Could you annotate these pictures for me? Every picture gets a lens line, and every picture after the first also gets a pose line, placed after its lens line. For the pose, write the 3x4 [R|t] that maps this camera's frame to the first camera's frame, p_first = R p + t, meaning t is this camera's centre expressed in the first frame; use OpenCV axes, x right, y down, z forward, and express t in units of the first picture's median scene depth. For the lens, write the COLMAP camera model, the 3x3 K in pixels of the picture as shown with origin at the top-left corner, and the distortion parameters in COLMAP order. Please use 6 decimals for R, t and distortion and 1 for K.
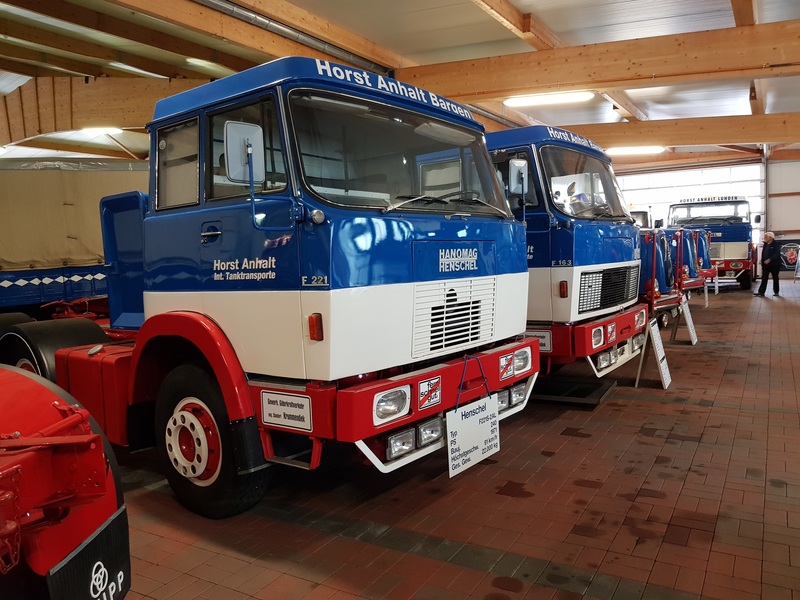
lens RADIAL K [[627.9, 0, 396.1], [0, 627.9, 301.4], [0, 0, 1]] dist [0.076977, -0.110844]
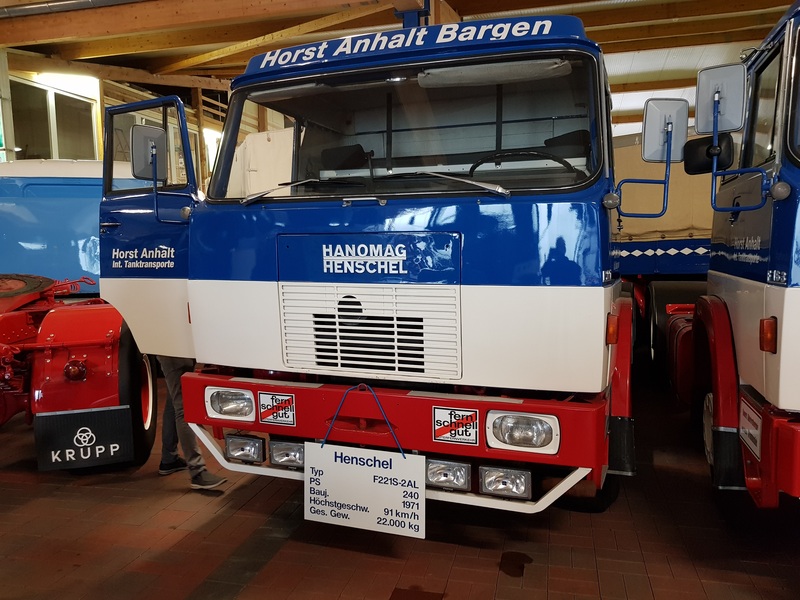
lens RADIAL K [[627.9, 0, 396.1], [0, 627.9, 301.4], [0, 0, 1]] dist [0.076977, -0.110844]
pose [[0.280561, 0.123102, -0.951909, 0.845861], [-0.065857, 0.991873, 0.108860, -0.101249], [0.957574, 0.032148, 0.286388, 0.830419]]
